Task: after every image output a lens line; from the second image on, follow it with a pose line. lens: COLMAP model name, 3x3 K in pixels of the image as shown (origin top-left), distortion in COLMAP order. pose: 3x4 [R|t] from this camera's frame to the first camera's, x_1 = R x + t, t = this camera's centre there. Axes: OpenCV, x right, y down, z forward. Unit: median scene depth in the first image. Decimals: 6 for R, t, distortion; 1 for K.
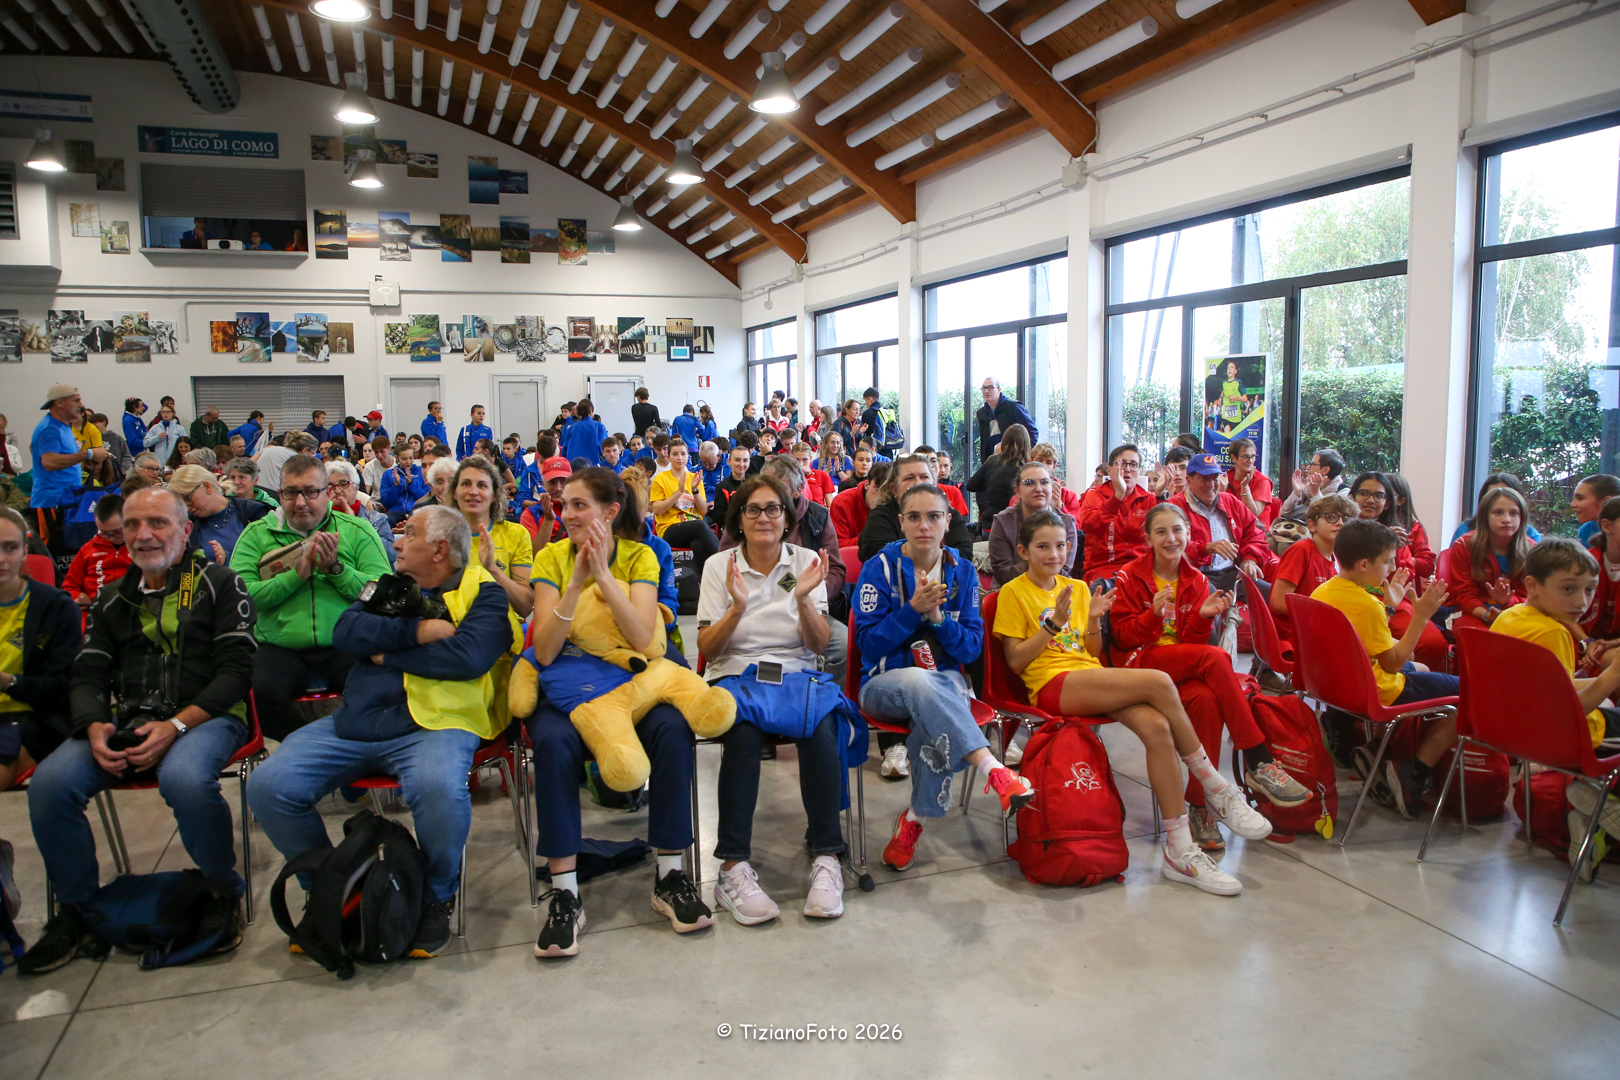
lens RADIAL K [[1100.7, 0, 818.6], [0, 1100.7, 535.3], [0, 0, 1]] dist [-0.068267, 0.030500]
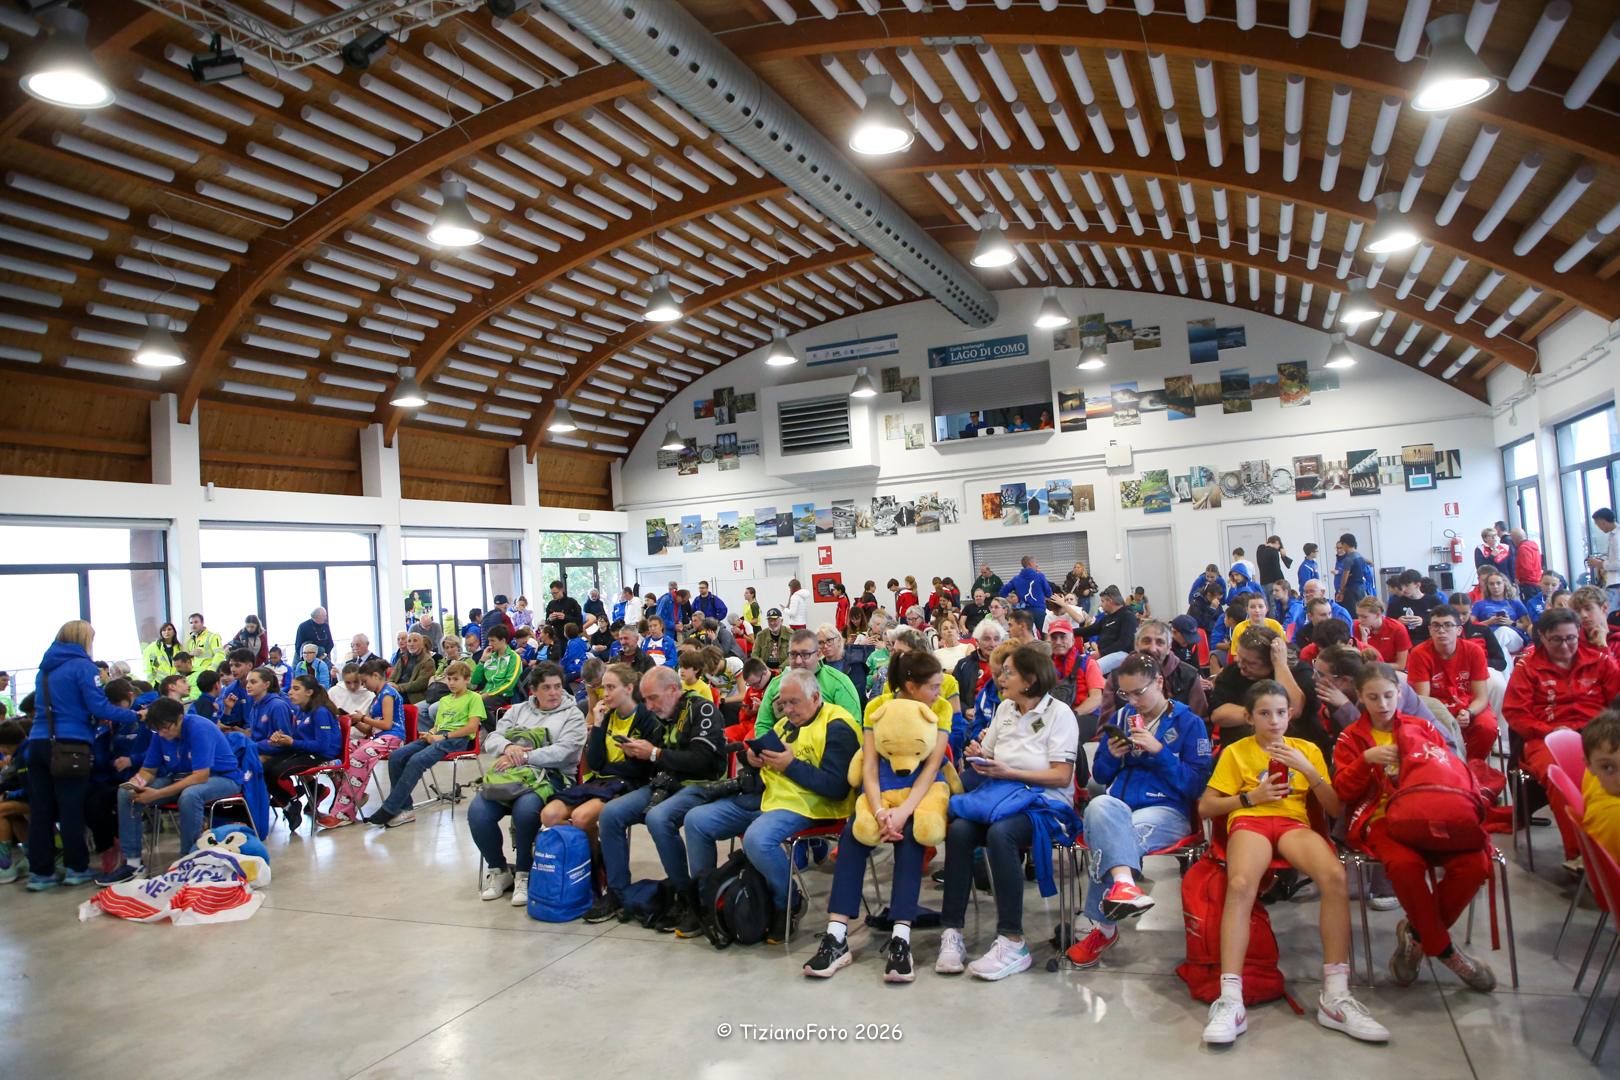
lens RADIAL K [[1100.7, 0, 806.4], [0, 1100.7, 540.5], [0, 0, 1]] dist [-0.068267, 0.030500]
pose [[0.726814, -0.064563, -0.683793, 0.136968], [-0.015058, 0.993835, -0.109842, -0.006412], [0.686669, 0.090132, 0.721361, -0.030658]]
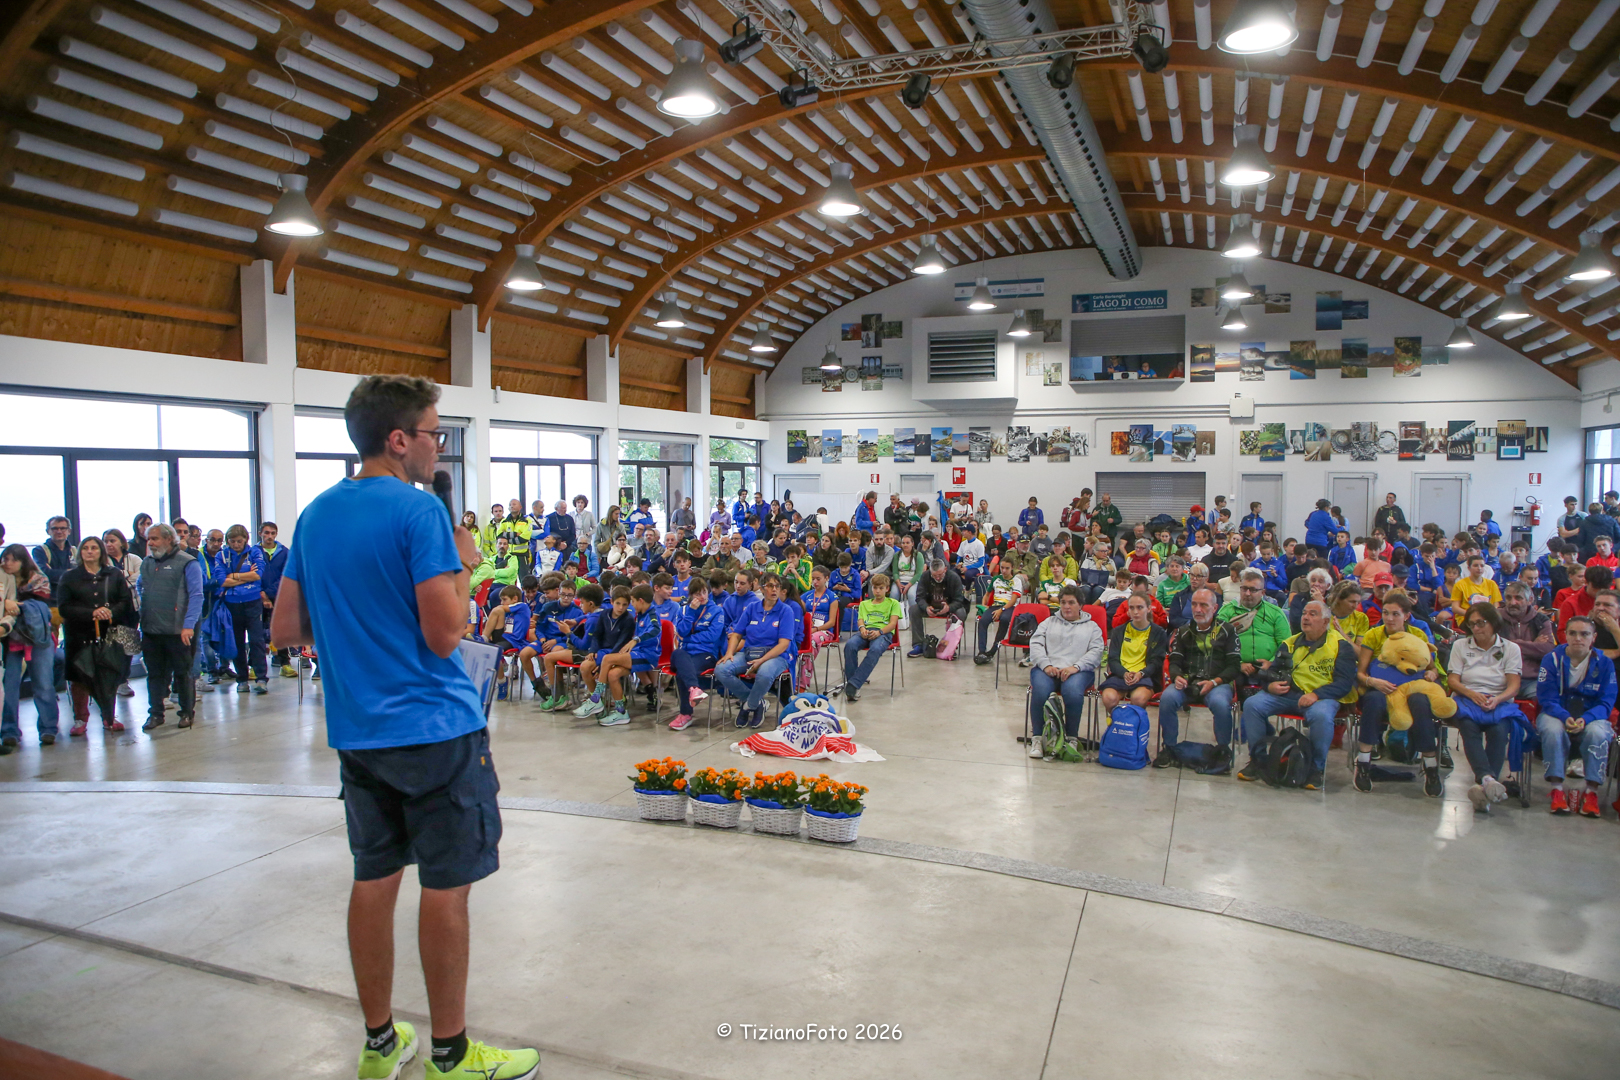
lens RADIAL K [[1100.7, 0, 809.6], [0, 1100.7, 537.0], [0, 0, 1]] dist [-0.068267, 0.030500]
pose [[0.750807, 0.045663, -0.658941, 0.063313], [-0.078940, 0.996661, -0.020878, -0.007470], [0.655787, 0.067692, 0.751905, -0.270645]]
